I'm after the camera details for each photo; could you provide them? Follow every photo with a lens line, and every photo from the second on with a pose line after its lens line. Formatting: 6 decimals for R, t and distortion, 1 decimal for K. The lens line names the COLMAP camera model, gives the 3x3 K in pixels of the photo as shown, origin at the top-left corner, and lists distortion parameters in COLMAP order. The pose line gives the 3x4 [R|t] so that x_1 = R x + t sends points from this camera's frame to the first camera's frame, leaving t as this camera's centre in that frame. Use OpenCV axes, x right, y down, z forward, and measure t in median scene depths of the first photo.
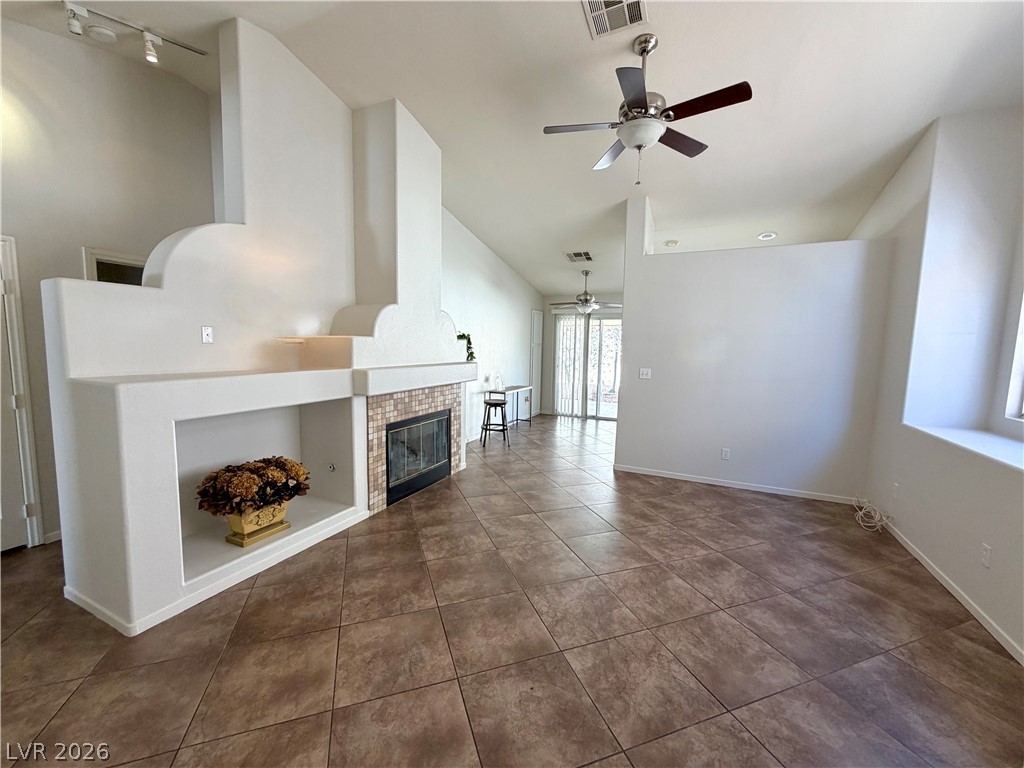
lens RADIAL K [[407.6, 0, 509.0], [0, 407.6, 380.7], [0, 0, 1]] dist [0.000410, 0.000066]
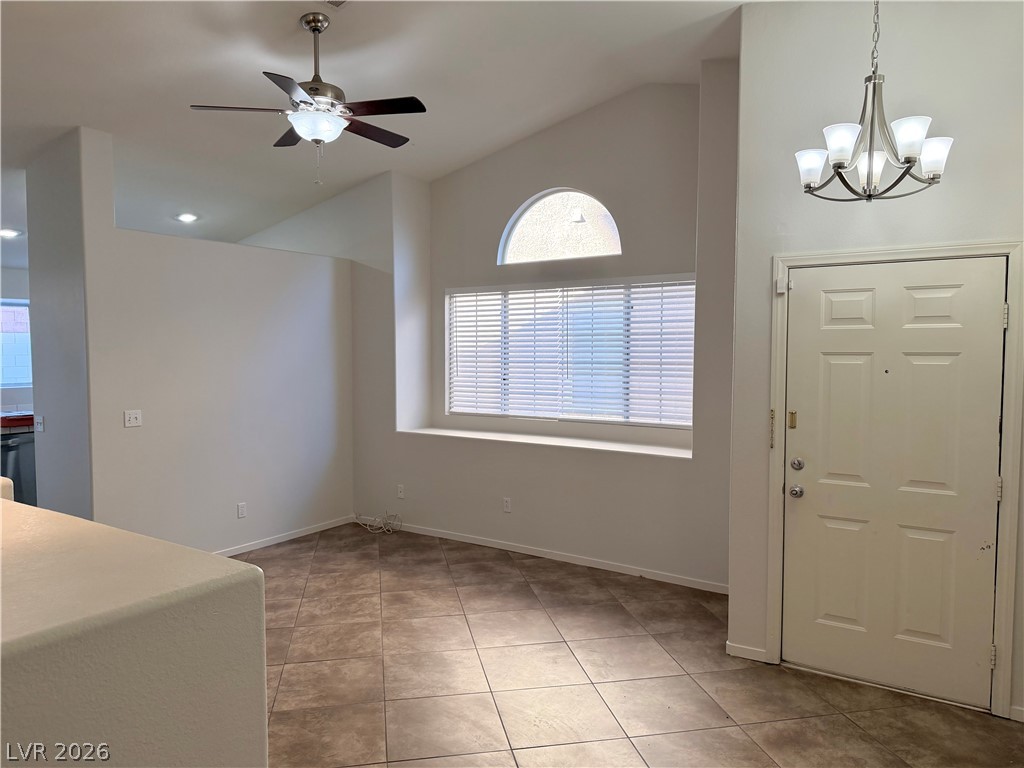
lens RADIAL K [[721.4, 0, 516.4], [0, 721.4, 383.0], [0, 0, 1]] dist [0.060843, -0.076346]
pose [[0.141107, -0.073161, 0.987287, -0.882321], [0.093212, 0.993817, 0.060323, -0.109577], [-0.985596, 0.083515, 0.147054, 0.338227]]
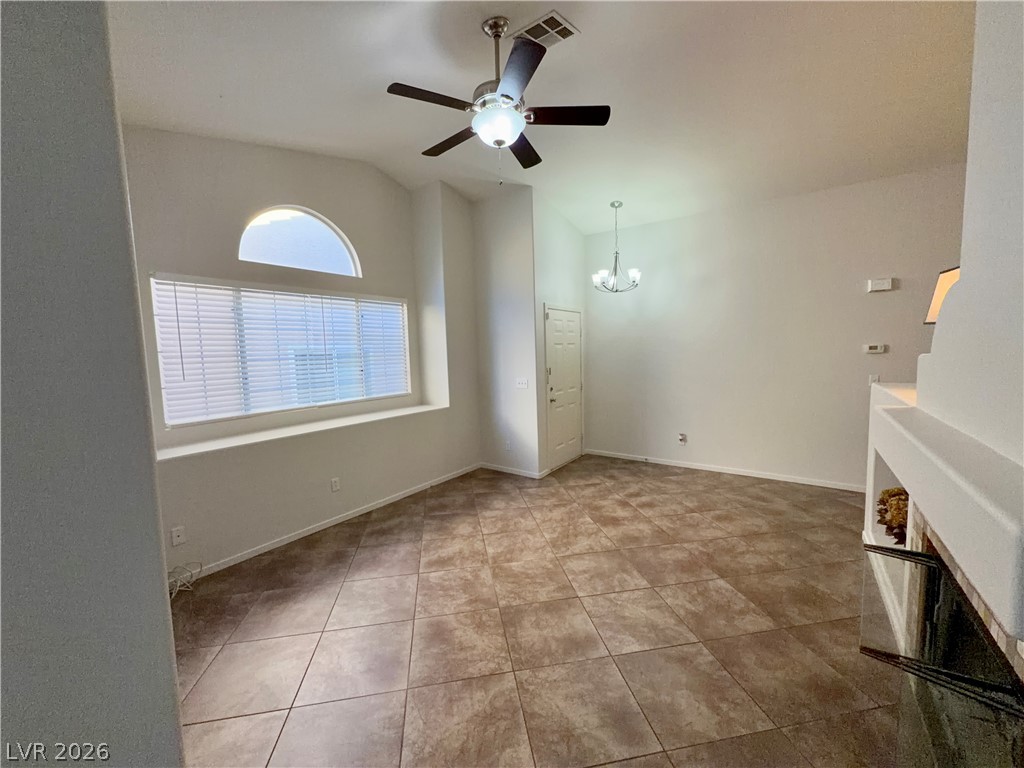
lens RADIAL K [[407.6, 0, 513.6], [0, 407.6, 380.9], [0, 0, 1]] dist [0.000410, 0.000066]
pose [[-0.987129, -0.008972, 0.159672, 0.113351], [0.018458, 0.985360, 0.169483, -0.166853], [-0.158855, 0.170249, -0.972512, 1.537232]]
